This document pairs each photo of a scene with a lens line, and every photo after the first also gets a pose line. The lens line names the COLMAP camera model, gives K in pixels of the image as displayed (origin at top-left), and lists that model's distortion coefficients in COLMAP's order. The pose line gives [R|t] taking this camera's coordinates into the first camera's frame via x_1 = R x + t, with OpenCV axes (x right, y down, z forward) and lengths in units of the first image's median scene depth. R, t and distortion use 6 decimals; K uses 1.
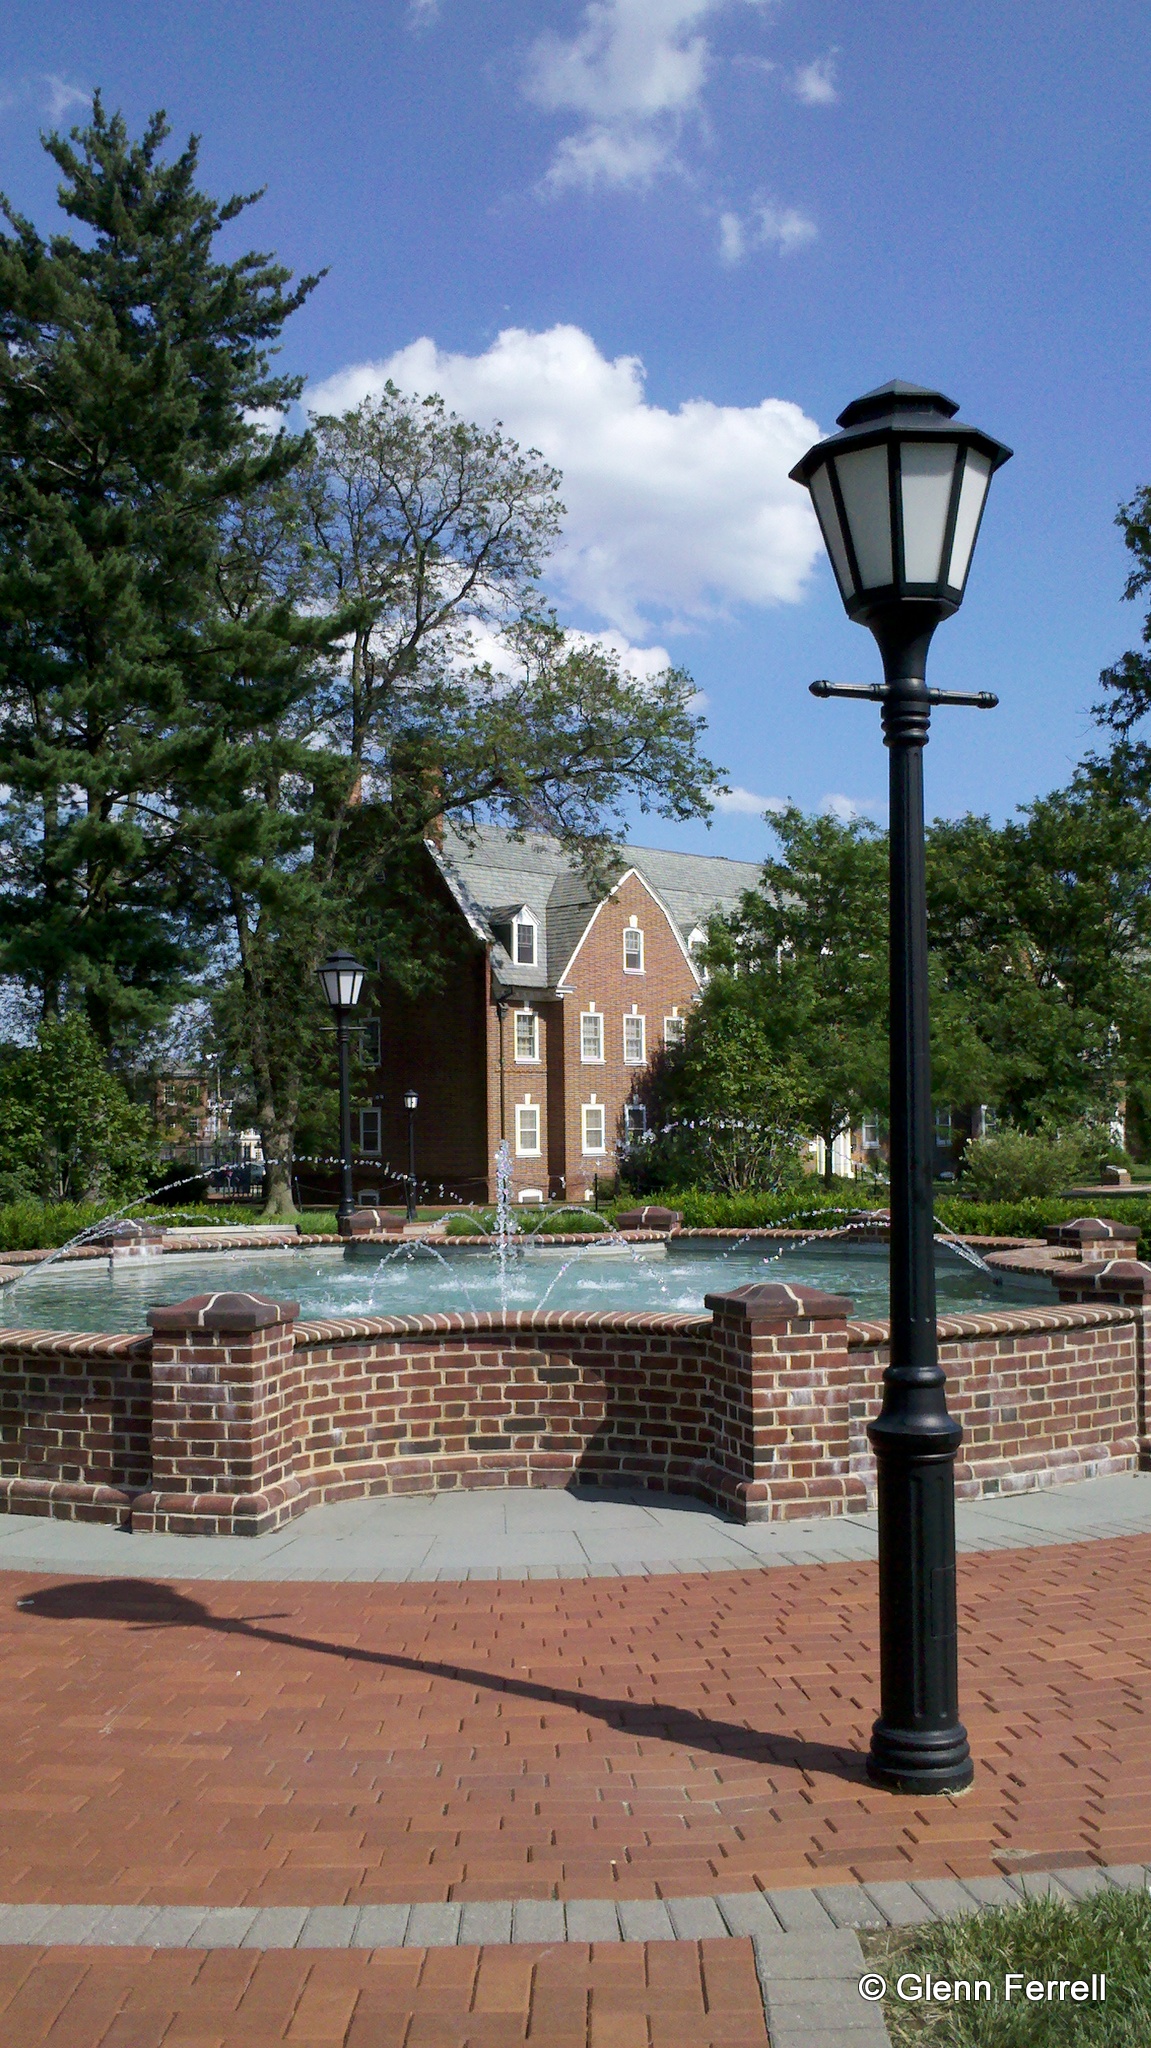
lens RADIAL K [[1744.1, 0, 575.5], [0, 1744.1, 1024.0], [0, 0, 1]] dist [-0.002624, -0.001372]
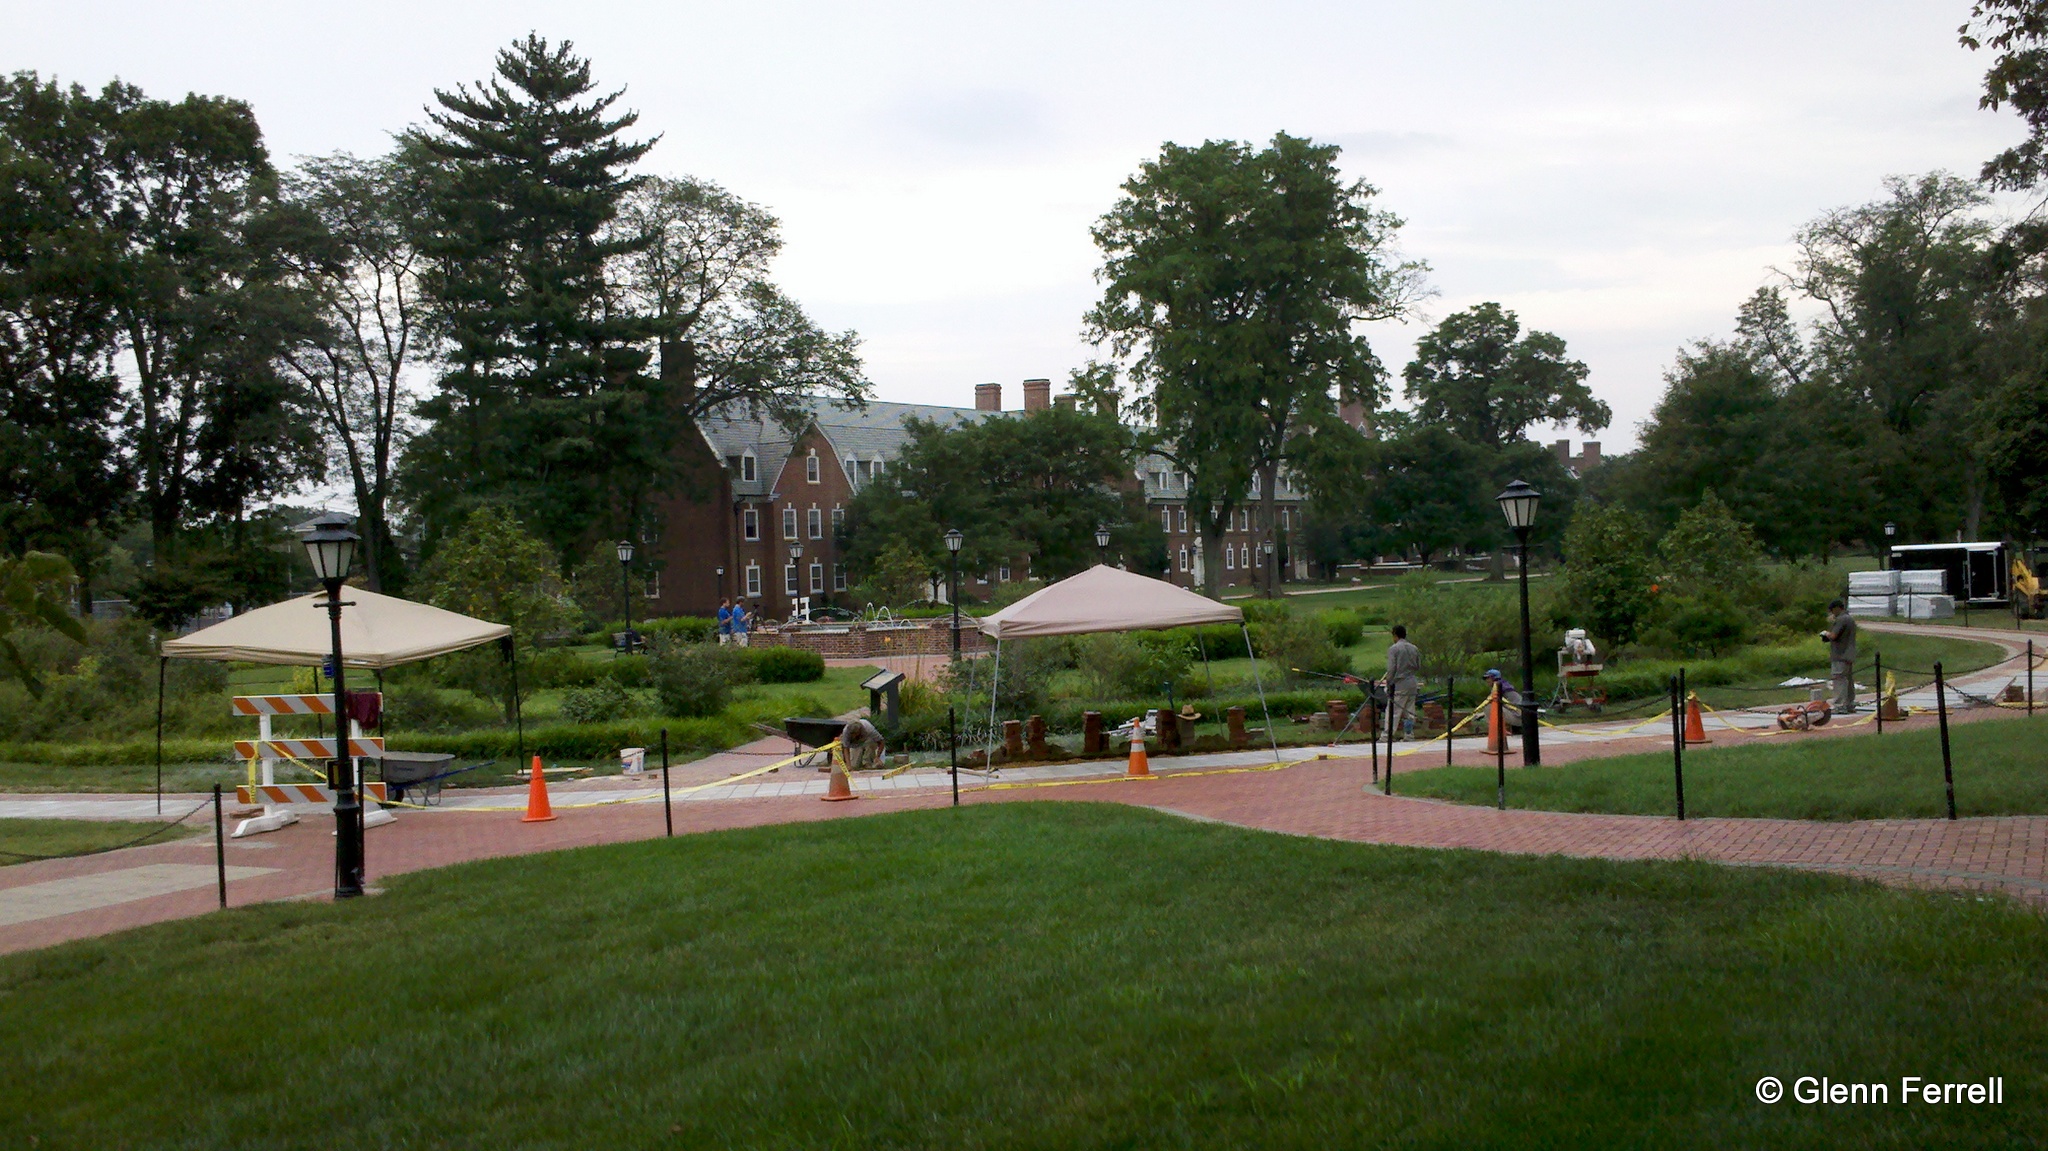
lens RADIAL K [[1720.4, 0, 1024.0], [0, 1720.4, 575.5], [0, 0, 1]] dist [0.066273, -0.000018]
pose [[0.979639, -0.023970, 0.199329, -0.104611], [0.010549, 0.997621, 0.068119, -0.055054], [-0.200488, -0.064630, 0.977562, -0.673049]]
